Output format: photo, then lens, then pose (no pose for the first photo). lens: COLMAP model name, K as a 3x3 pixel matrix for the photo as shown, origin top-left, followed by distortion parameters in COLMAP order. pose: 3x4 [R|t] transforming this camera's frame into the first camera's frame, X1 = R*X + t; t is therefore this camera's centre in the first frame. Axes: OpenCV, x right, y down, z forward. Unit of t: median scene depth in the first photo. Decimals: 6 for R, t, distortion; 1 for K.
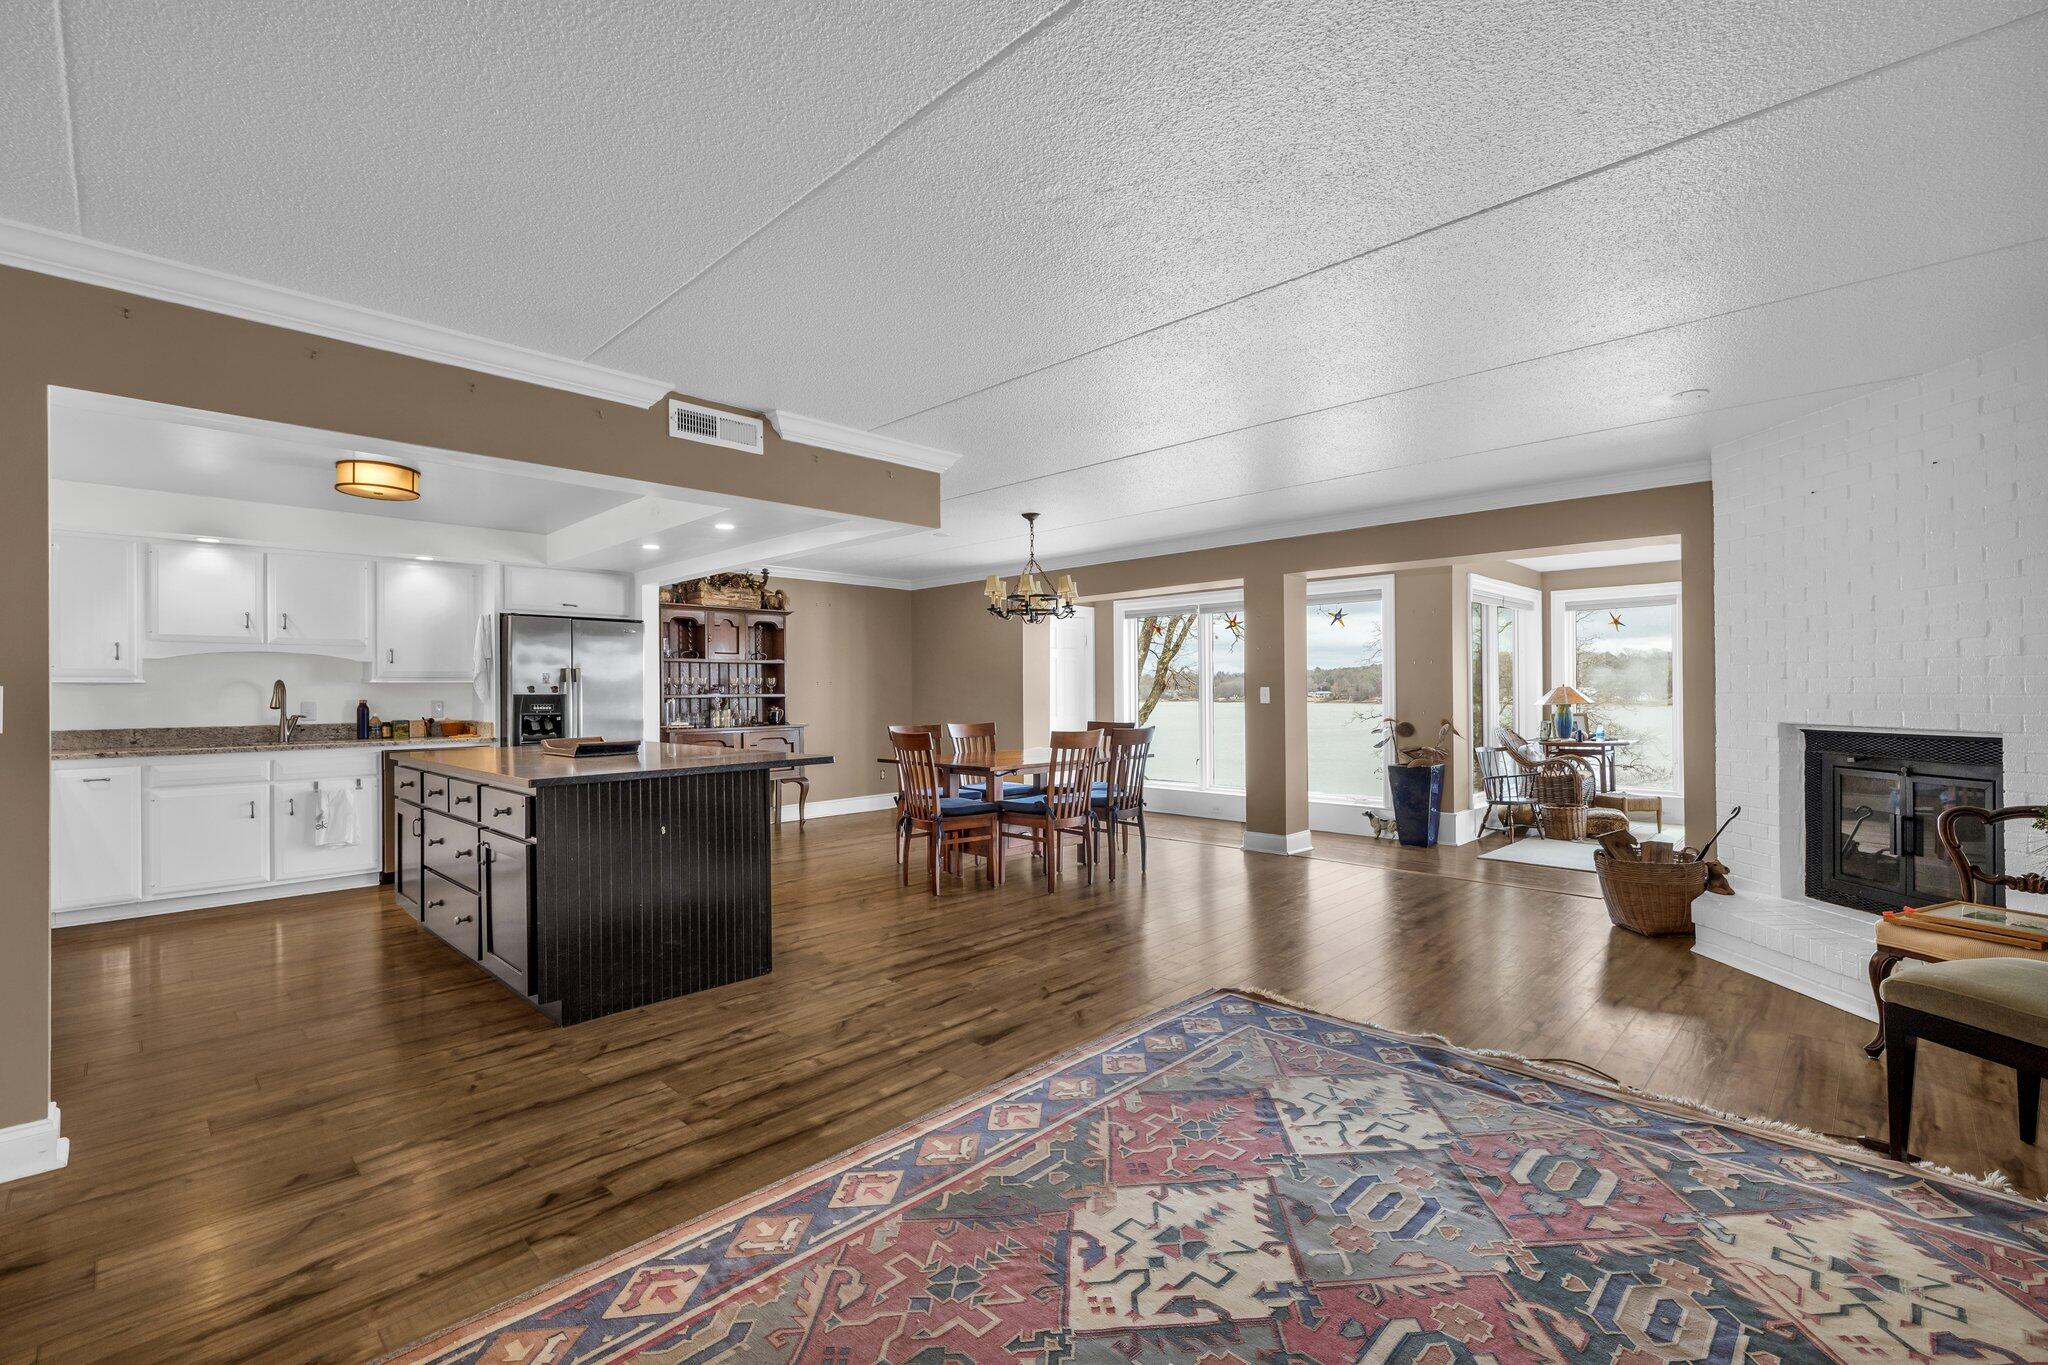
lens RADIAL K [[886.0, 0, 1018.2], [0, 886.0, 689.4], [0, 0, 1]] dist [-0.002580, 0.000921]
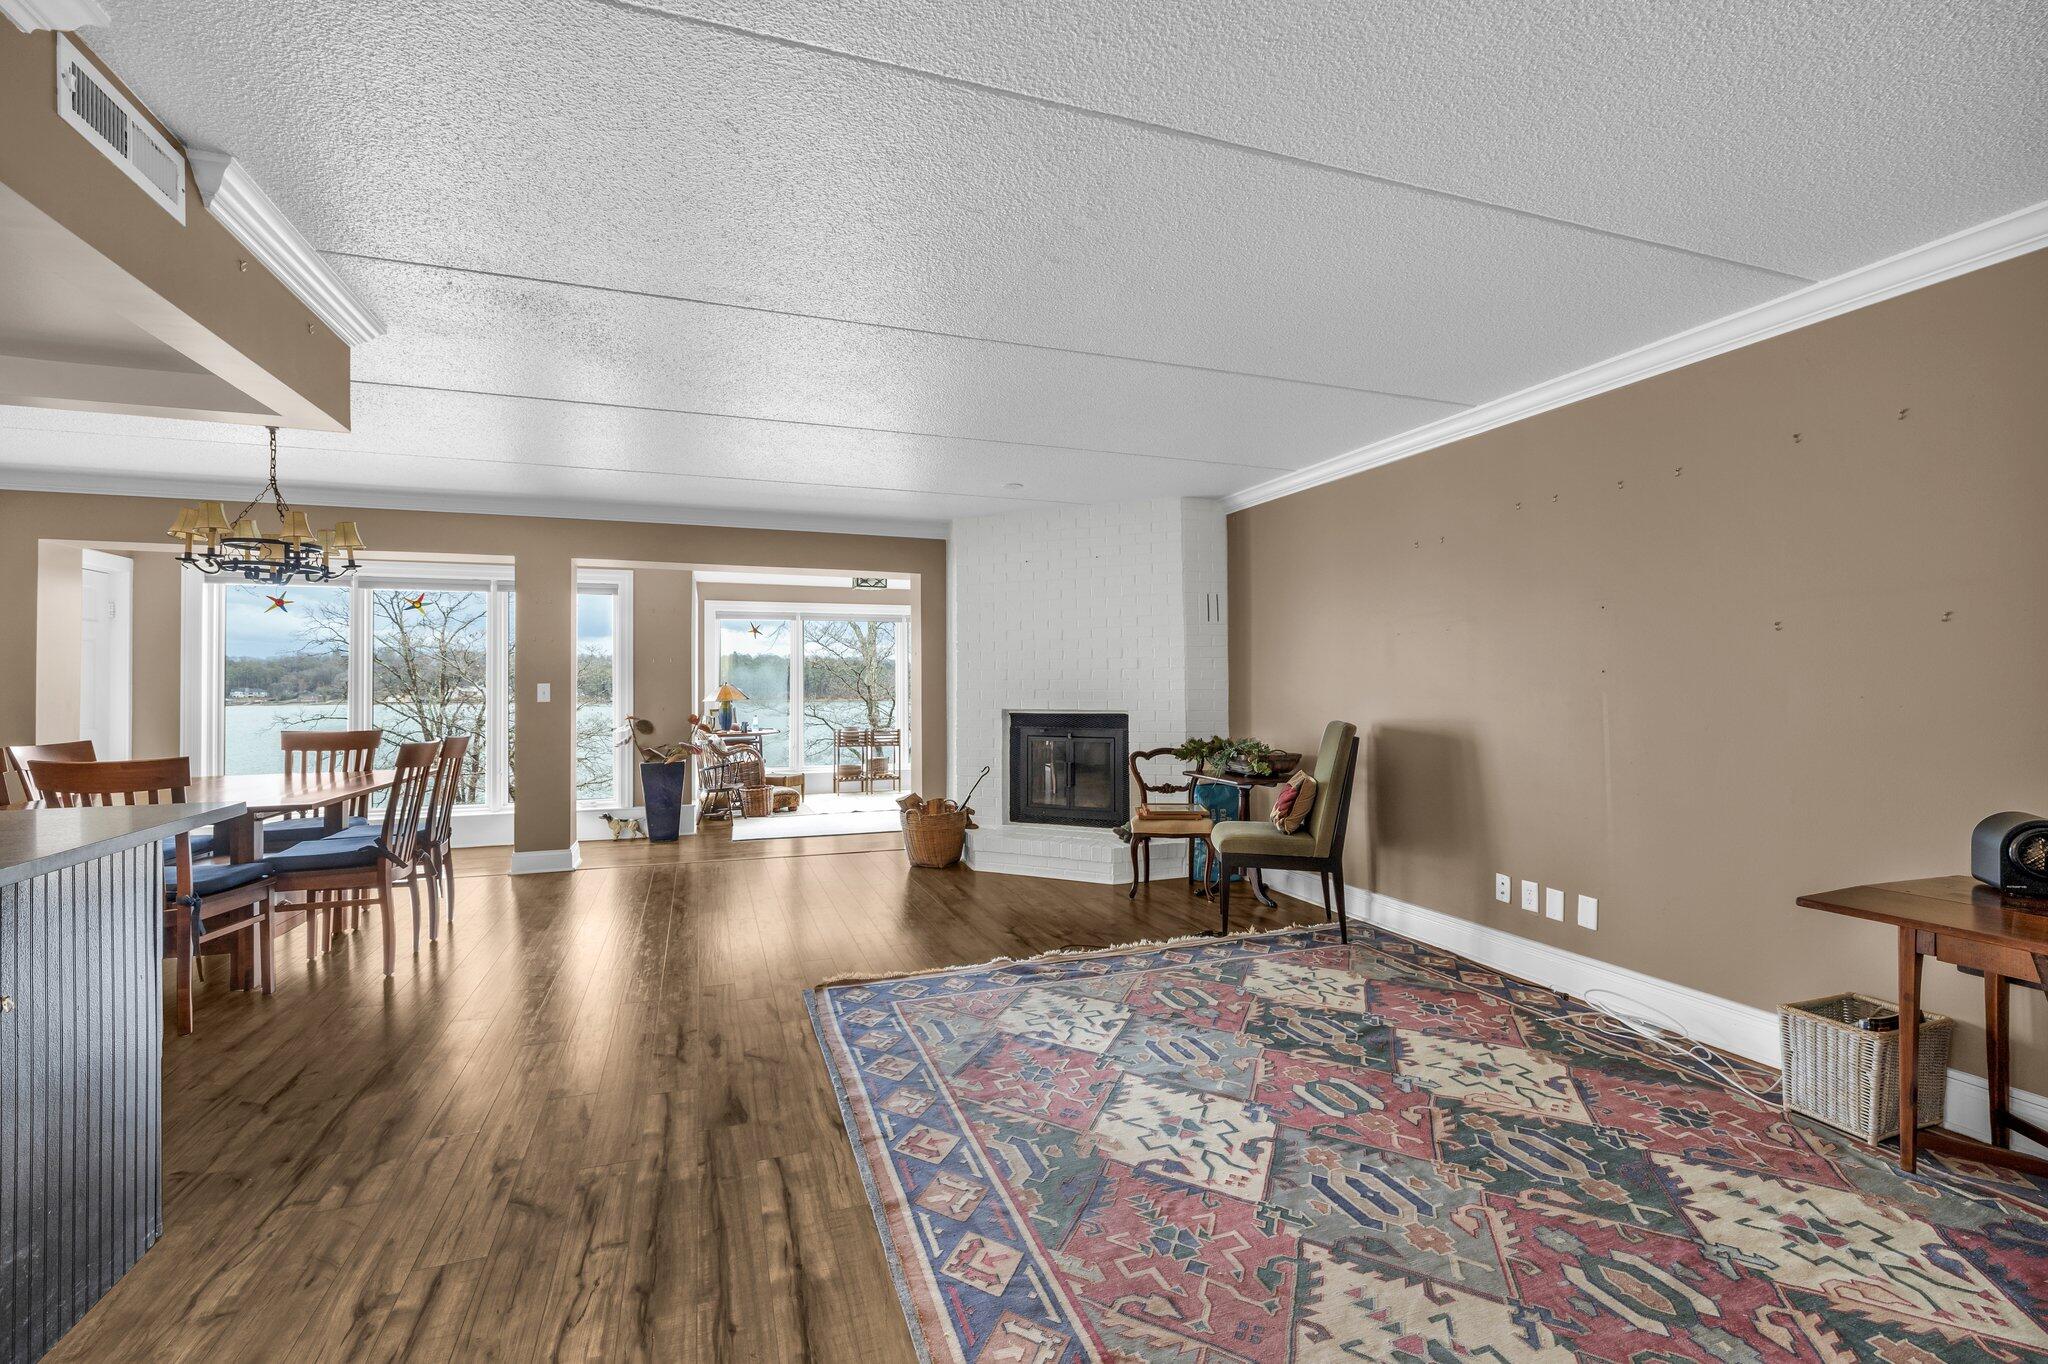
lens RADIAL K [[886.0, 0, 1020.1], [0, 886.0, 679.4], [0, 0, 1]] dist [-0.002580, 0.000921]
pose [[0.434009, 0.010322, 0.900849, -0.523328], [-0.001833, 0.999942, -0.010575, 0.003068], [-0.900907, 0.002939, 0.434003, 0.330334]]
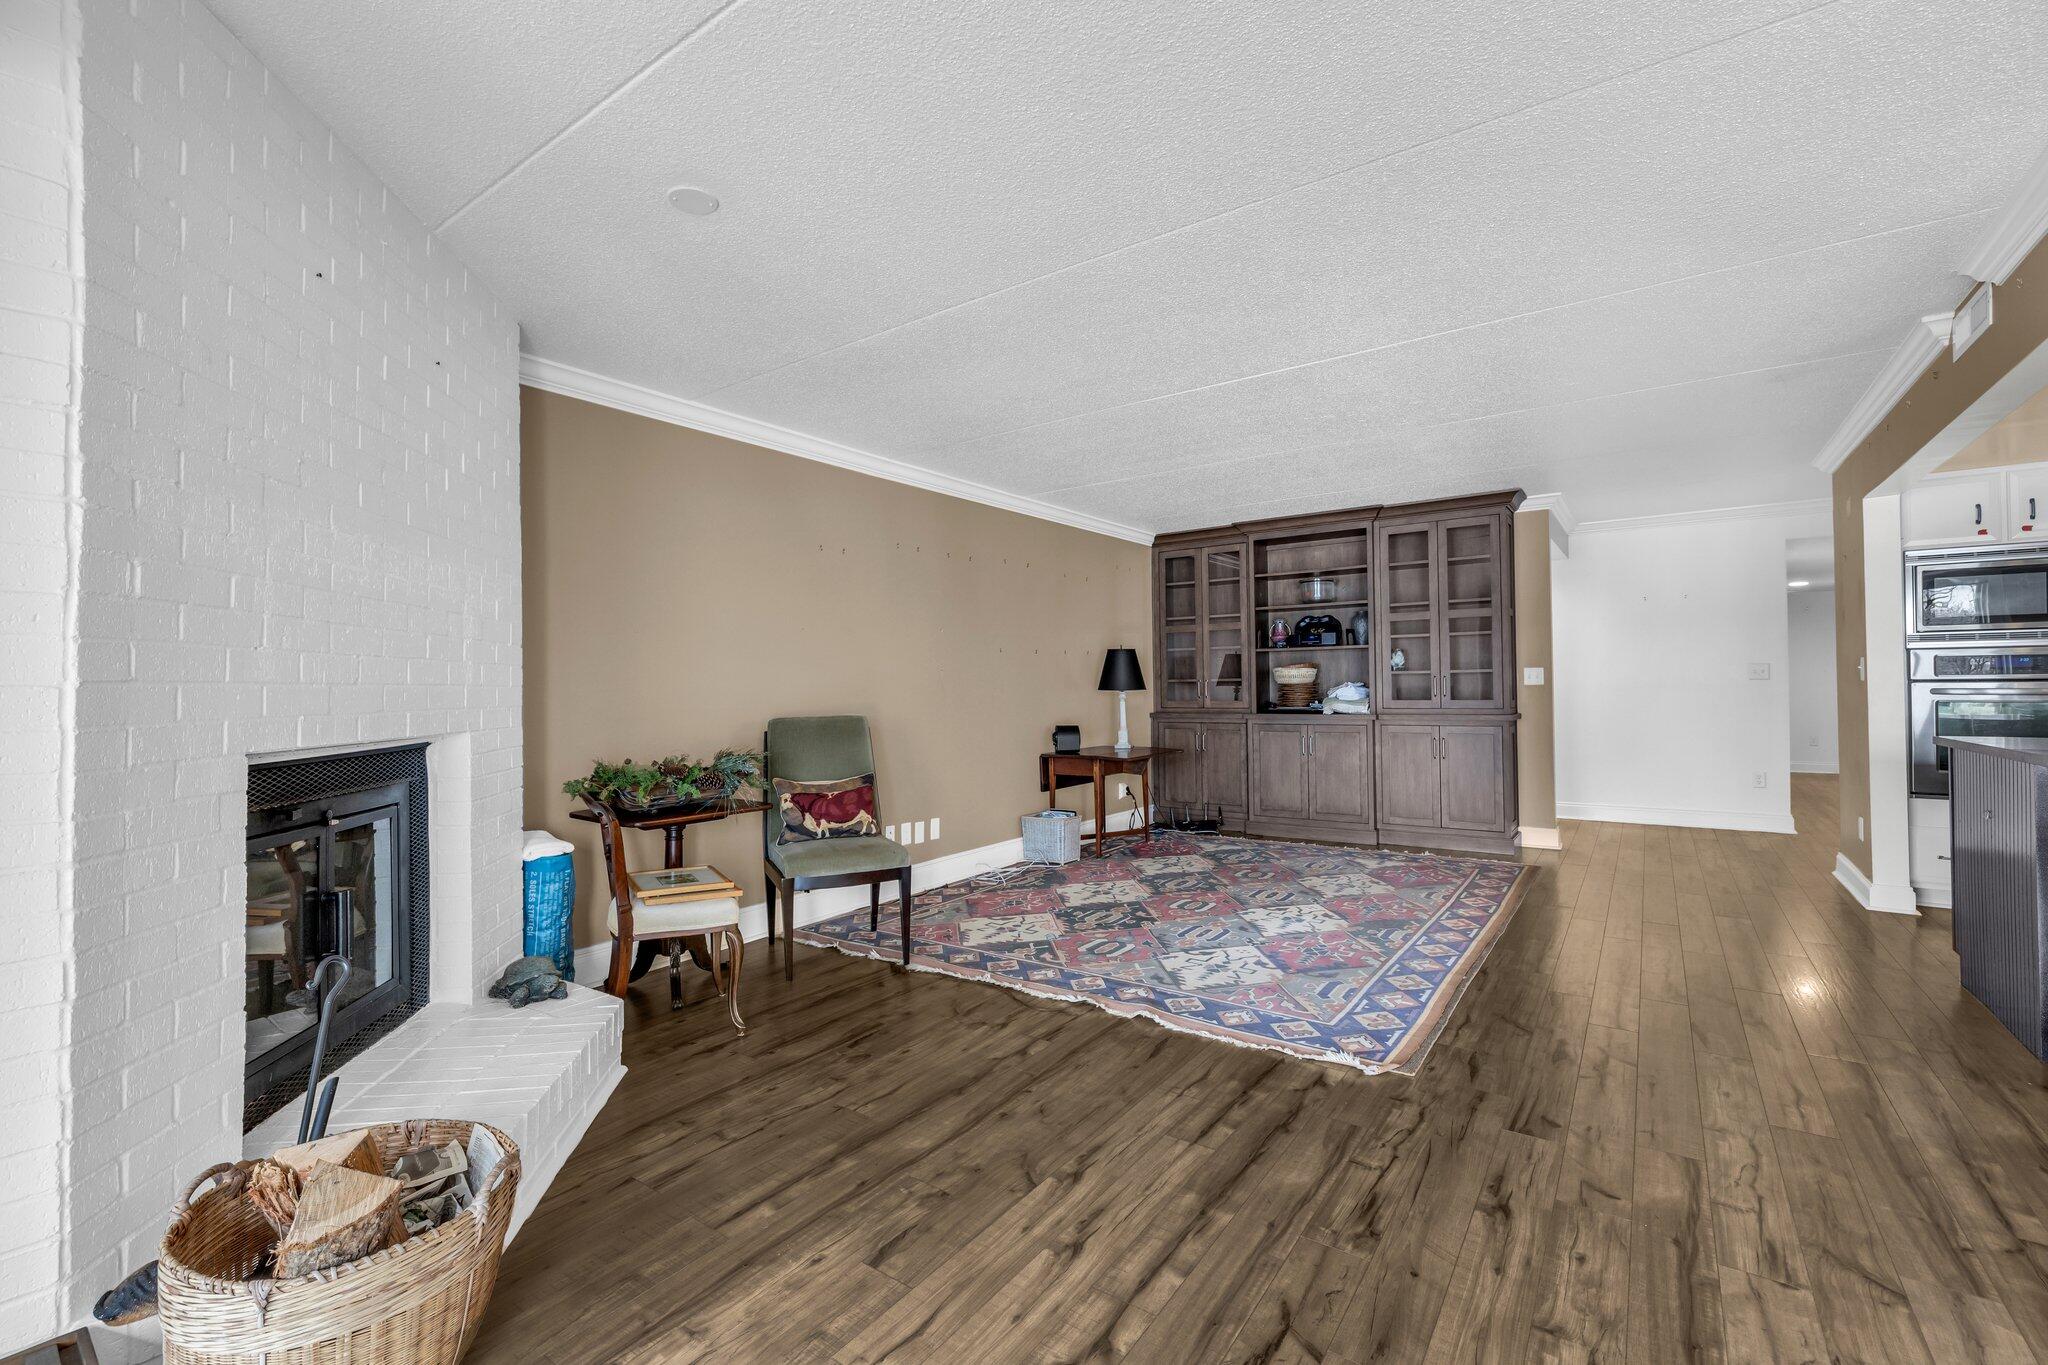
lens RADIAL K [[886.0, 0, 1016.1], [0, 886.0, 678.4], [0, 0, 1]] dist [-0.002580, 0.000921]
pose [[-0.988363, 0.019146, -0.150903, 0.597155], [0.021090, 0.999714, -0.011295, 0.015234], [0.150643, -0.014346, -0.988484, 1.550655]]
